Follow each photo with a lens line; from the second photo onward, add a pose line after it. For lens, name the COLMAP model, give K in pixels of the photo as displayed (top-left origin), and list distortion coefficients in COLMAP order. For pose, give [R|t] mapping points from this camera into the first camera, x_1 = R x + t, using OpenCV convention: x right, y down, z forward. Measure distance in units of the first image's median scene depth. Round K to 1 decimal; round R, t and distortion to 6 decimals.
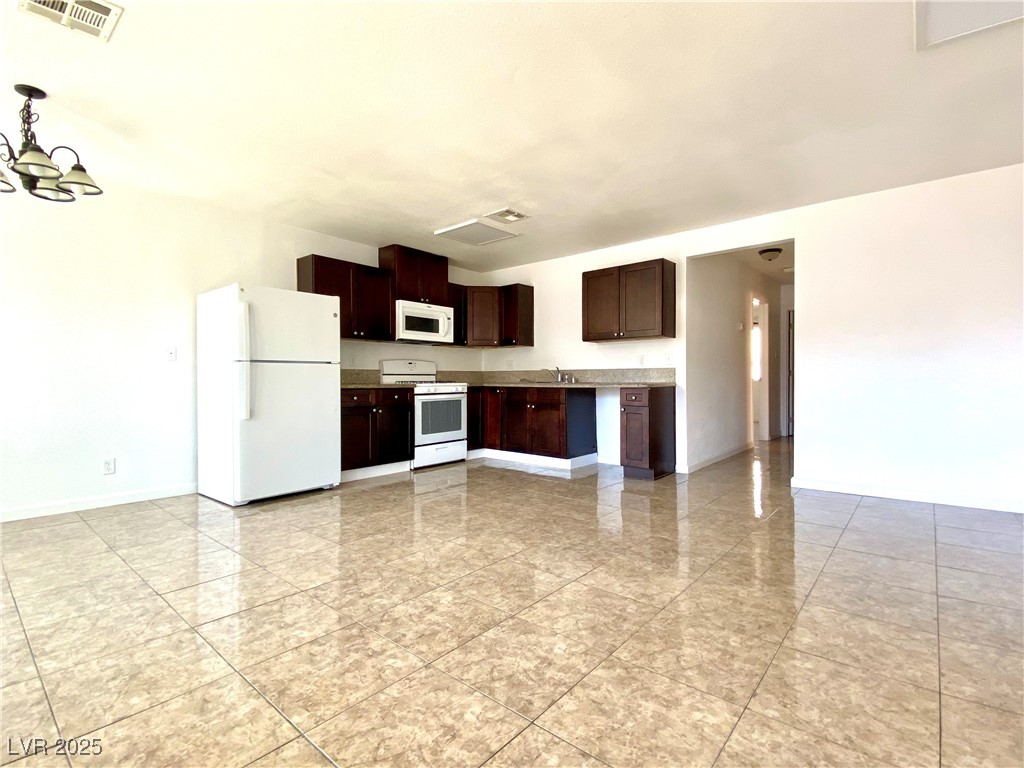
lens RADIAL K [[484.6, 0, 515.3], [0, 484.6, 382.2], [0, 0, 1]] dist [0.021058, -0.020336]
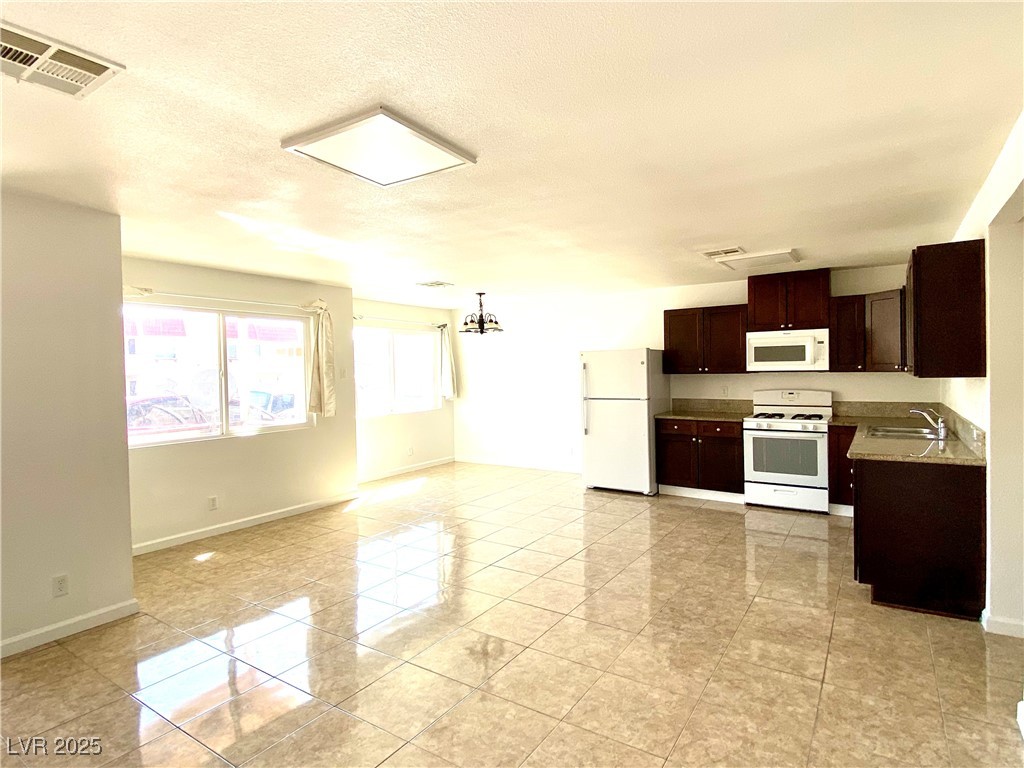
lens RADIAL K [[545.7, 0, 516.5], [0, 545.7, 378.6], [0, 0, 1]] dist [0.084936, -0.080947]
pose [[0.113542, 0.019500, -0.993342, 1.528119], [0.013351, 0.999687, 0.021151, -0.190405], [0.993443, -0.015663, 0.113246, 0.721240]]
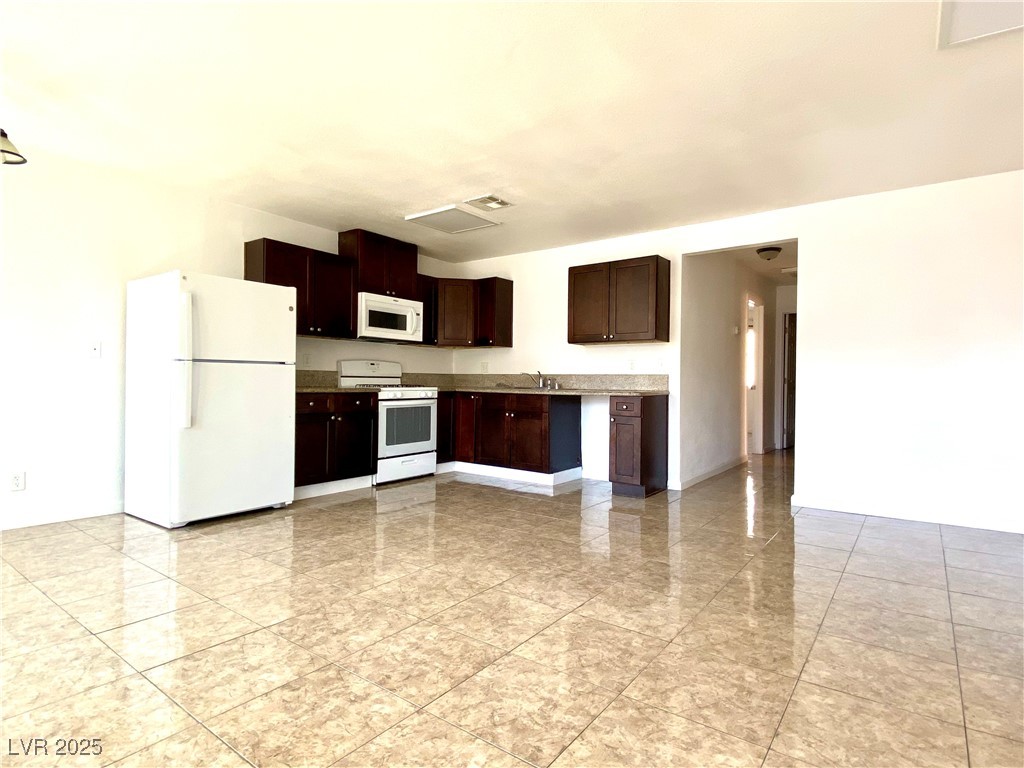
lens RADIAL K [[544.6, 0, 516.3], [0, 544.6, 381.1], [0, 0, 1]] dist [0.020976, -0.020456]
pose [[0.997734, 0.015355, 0.065500, -0.041221], [-0.014904, 0.999862, -0.007373, -0.009532], [-0.065605, 0.006380, 0.997825, -0.009010]]
